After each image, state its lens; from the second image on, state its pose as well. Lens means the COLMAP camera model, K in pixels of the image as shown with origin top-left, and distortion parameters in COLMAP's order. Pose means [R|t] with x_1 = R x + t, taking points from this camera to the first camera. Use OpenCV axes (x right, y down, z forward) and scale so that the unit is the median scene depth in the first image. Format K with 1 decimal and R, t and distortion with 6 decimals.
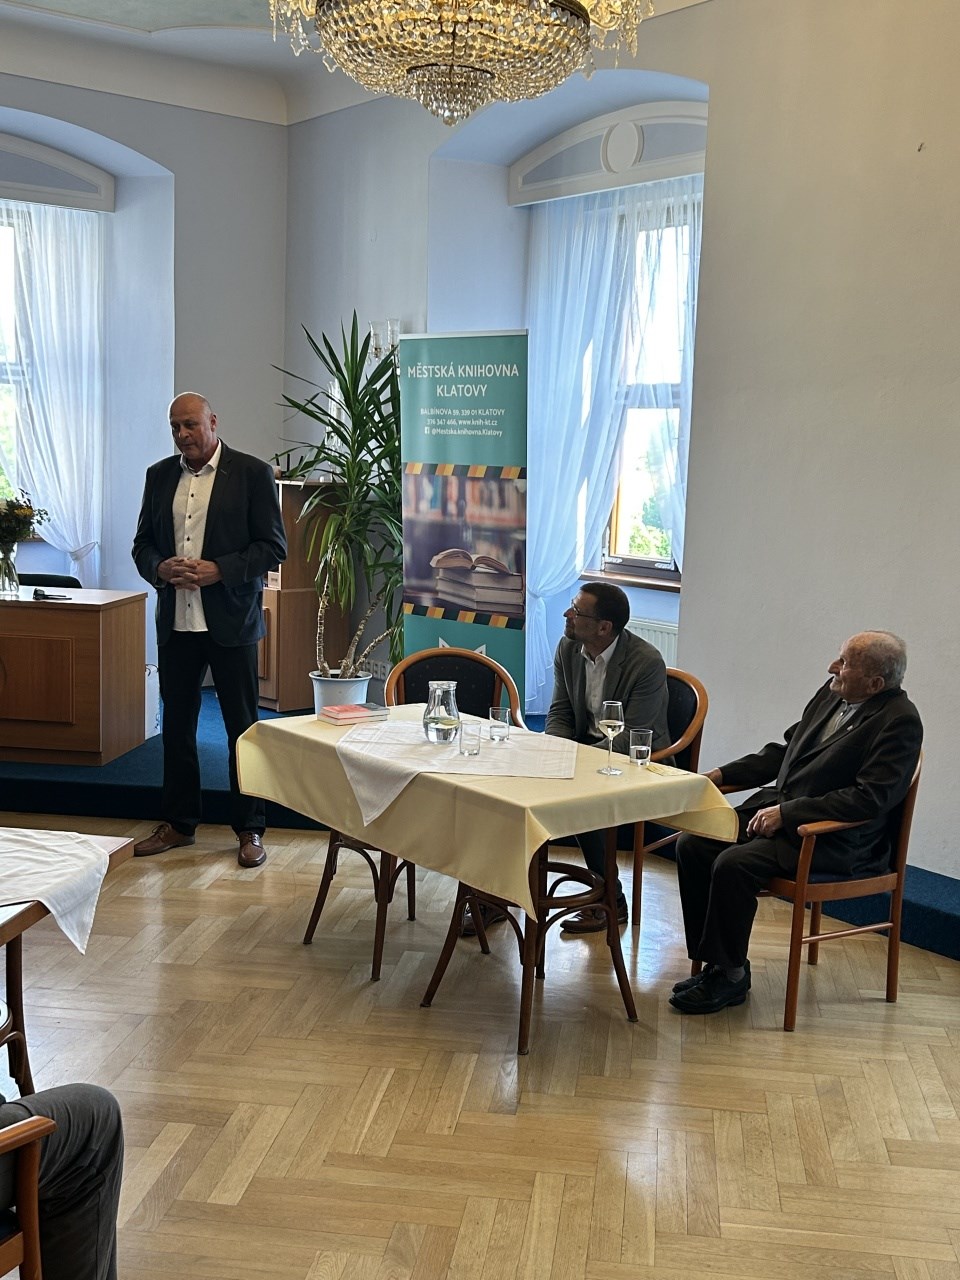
lens RADIAL K [[1475.2, 0, 488.5], [0, 1475.2, 646.6], [0, 0, 1]] dist [0.165615, -0.468635]
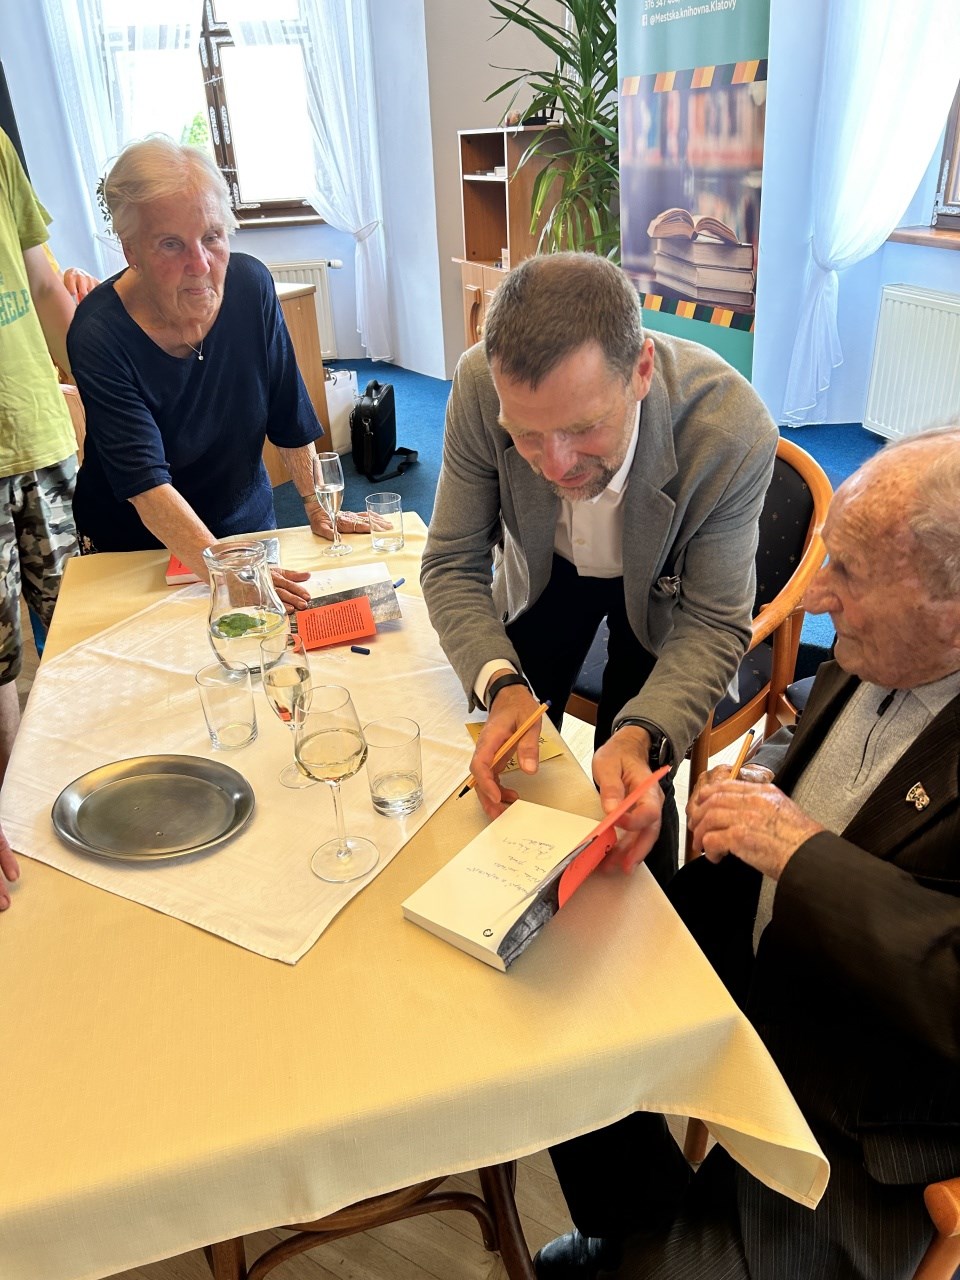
lens RADIAL K [[965.0, 0, 484.9], [0, 965.0, 646.1], [0, 0, 1]] dist [0.052910, -0.063524]
pose [[0.914654, 0.117230, -0.386866, 0.103811], [0.023355, 0.940102, 0.340092, -0.030719], [0.403563, -0.320102, 0.857130, 0.515104]]
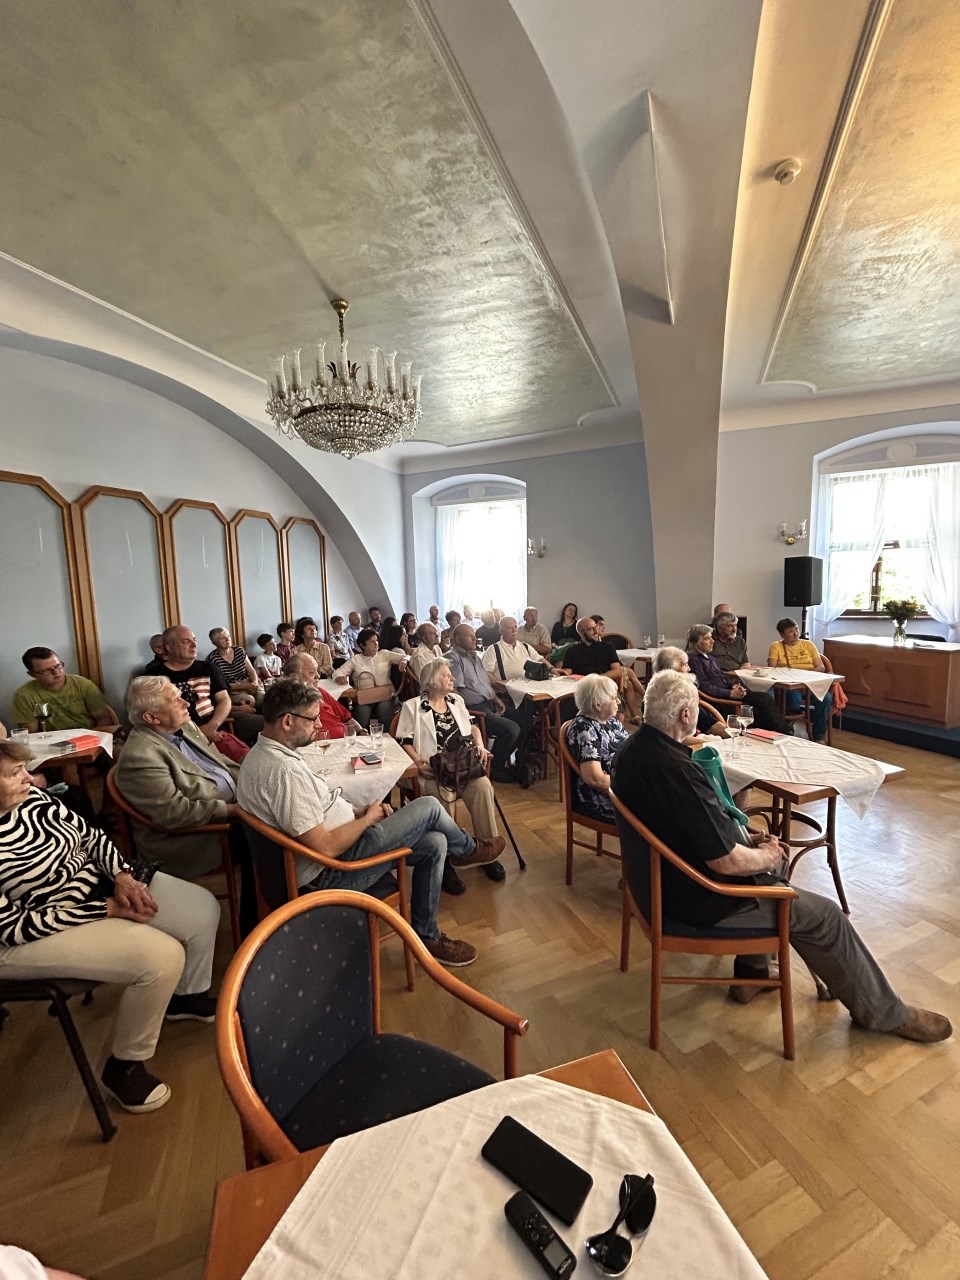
lens RADIAL K [[520.5, 0, 473.7], [0, 520.5, 640.3], [0, 0, 1]] dist [-0.001261, 0.000054]
pose [[0.490731, 0.049084, -0.869927, 0.037097], [-0.071796, 0.997295, 0.015770, -0.006477], [0.868348, 0.054718, 0.492928, 0.074634]]
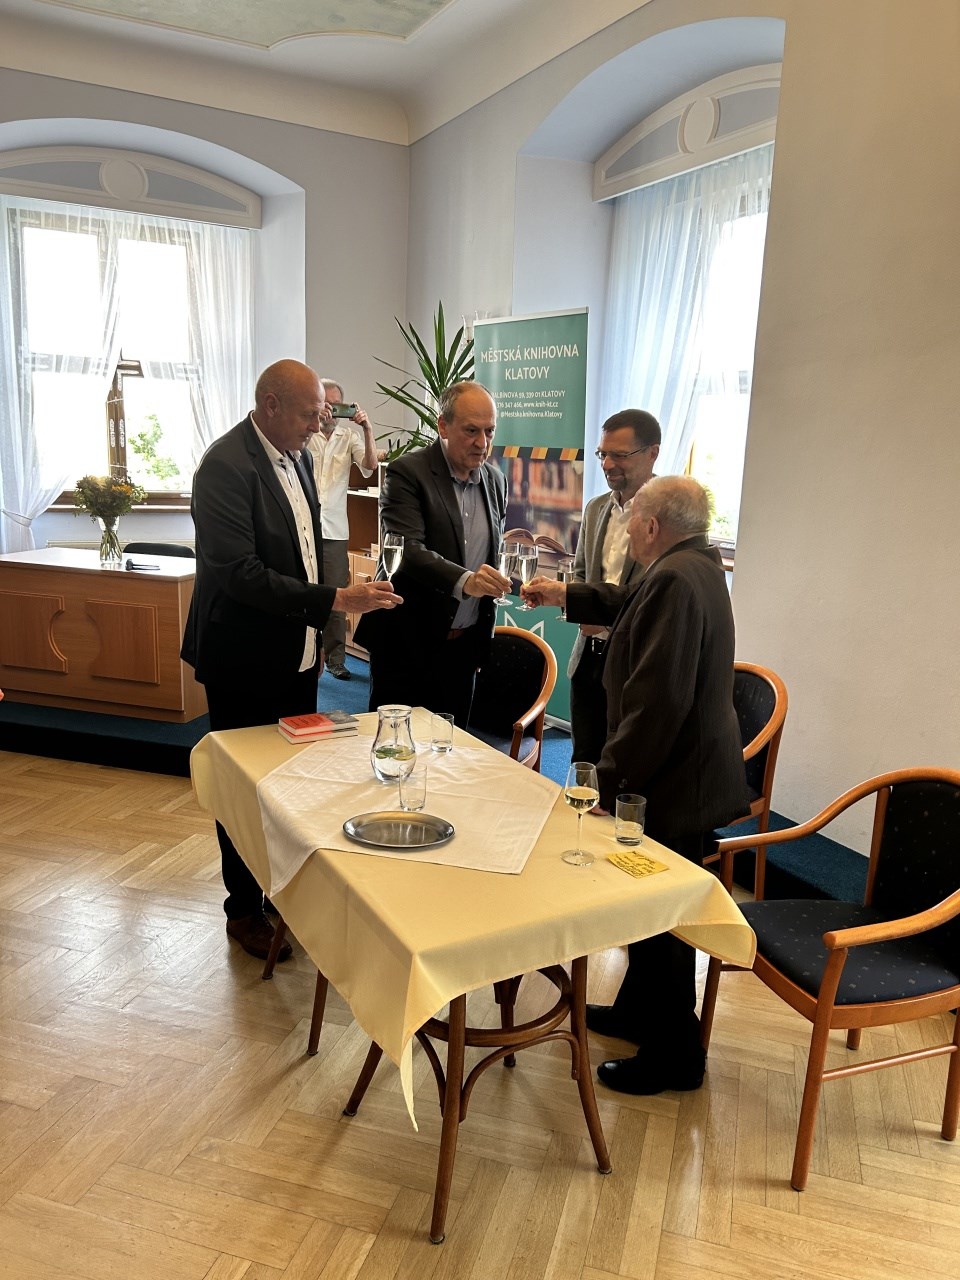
lens RADIAL K [[965.0, 0, 484.9], [0, 965.0, 646.1], [0, 0, 1]] dist [0.052910, -0.063524]
pose [[0.986909, 0.036913, -0.156997, 0.066857], [-0.025762, 0.997038, 0.072472, -0.033126], [0.159208, -0.067479, 0.984936, 0.329155]]
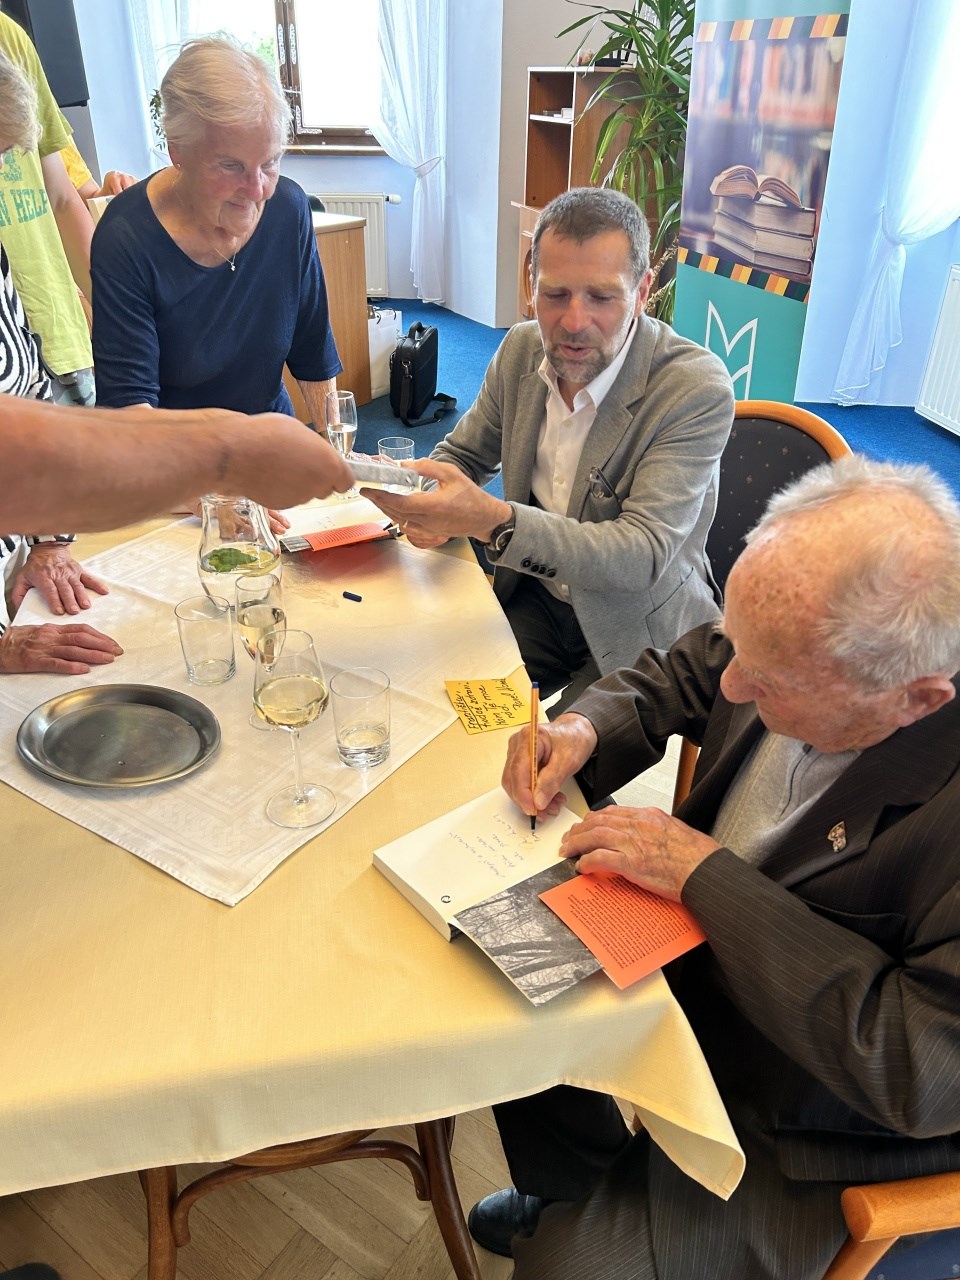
lens RADIAL K [[963.4, 0, 493.9], [0, 963.4, 651.7], [0, 0, 1]] dist [0.054681, -0.064633]
pose [[0.889439, 0.217632, -0.401915, 0.110469], [-0.049253, 0.919876, 0.389105, -0.030066], [0.454393, -0.326290, 0.828892, 0.522592]]
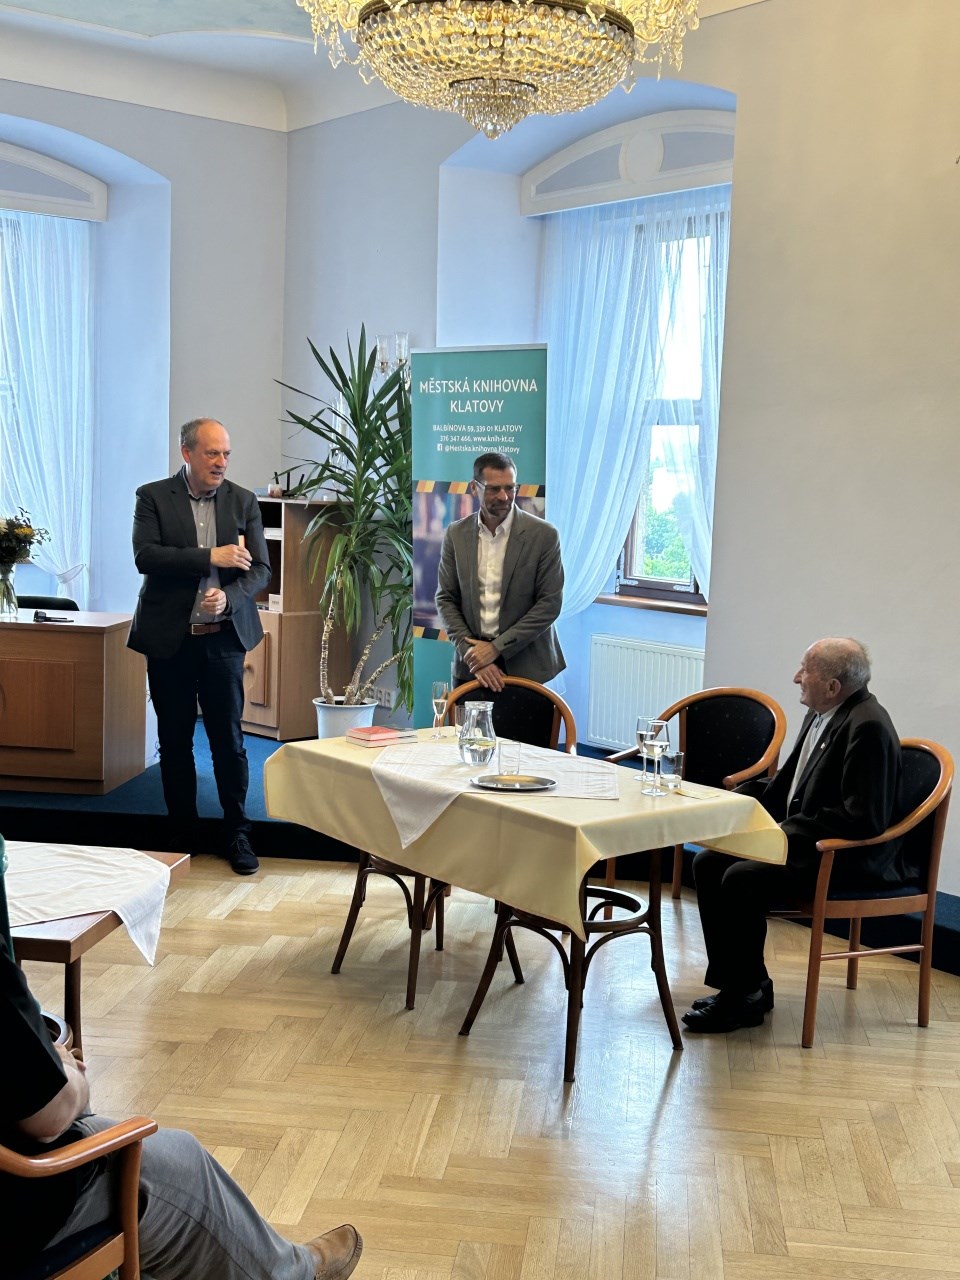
lens RADIAL K [[1585.0, 0, 473.8], [0, 1585.0, 642.1], [0, 0, 1]] dist [0.168632, -0.480413]
pose [[0.999968, 0.000790, 0.008004, -0.028843], [-0.000589, 0.999686, -0.025058, 0.007193], [-0.008021, 0.025053, 0.999654, -0.034023]]
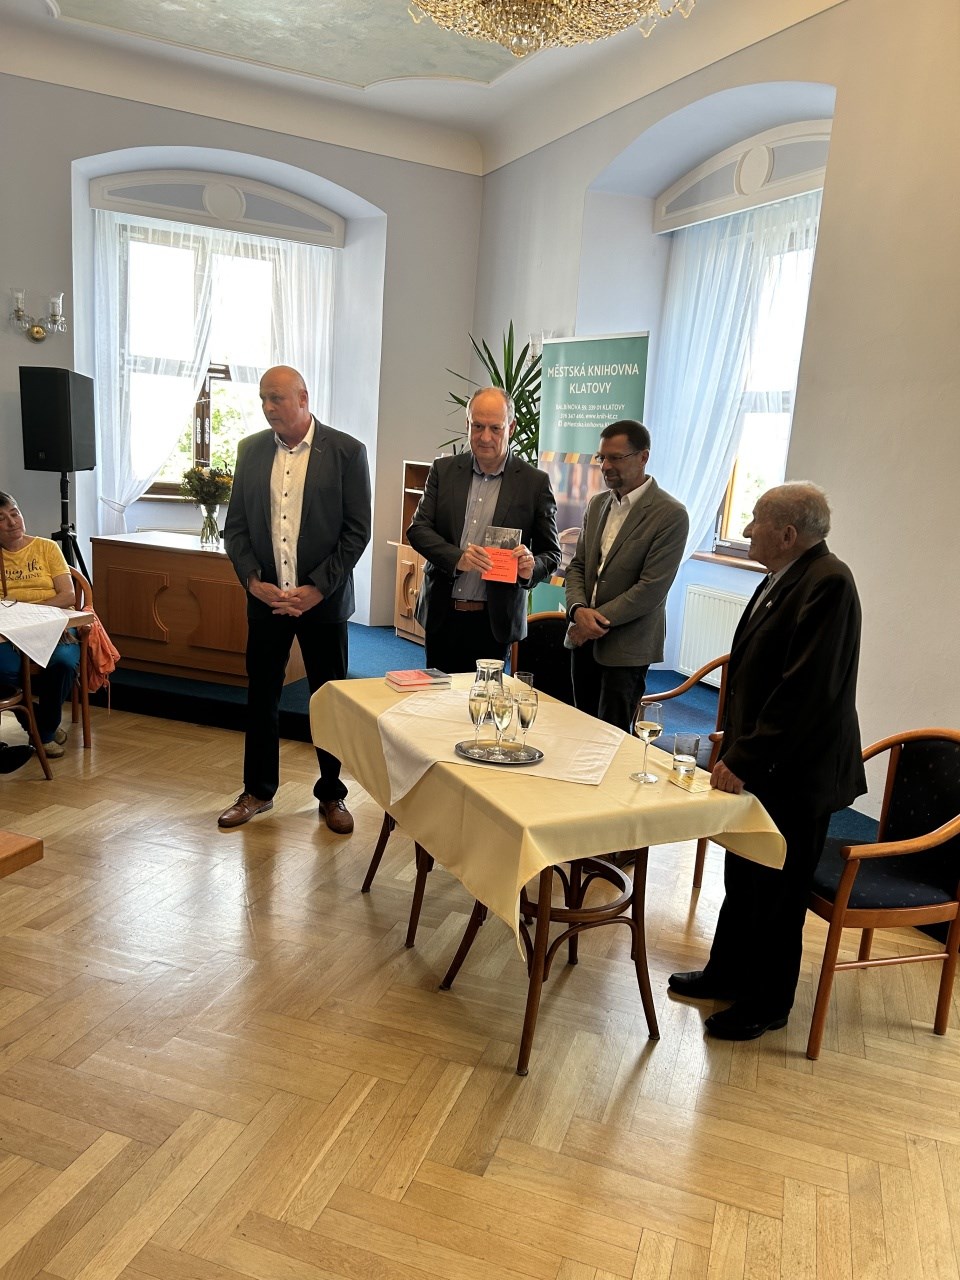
lens RADIAL K [[965.0, 0, 484.9], [0, 965.0, 646.1], [0, 0, 1]] dist [0.052910, -0.063524]
pose [[0.980199, 0.072976, -0.184076, 0.055539], [-0.062225, 0.996038, 0.063527, -0.017708], [0.187983, -0.050815, 0.980857, 0.248361]]
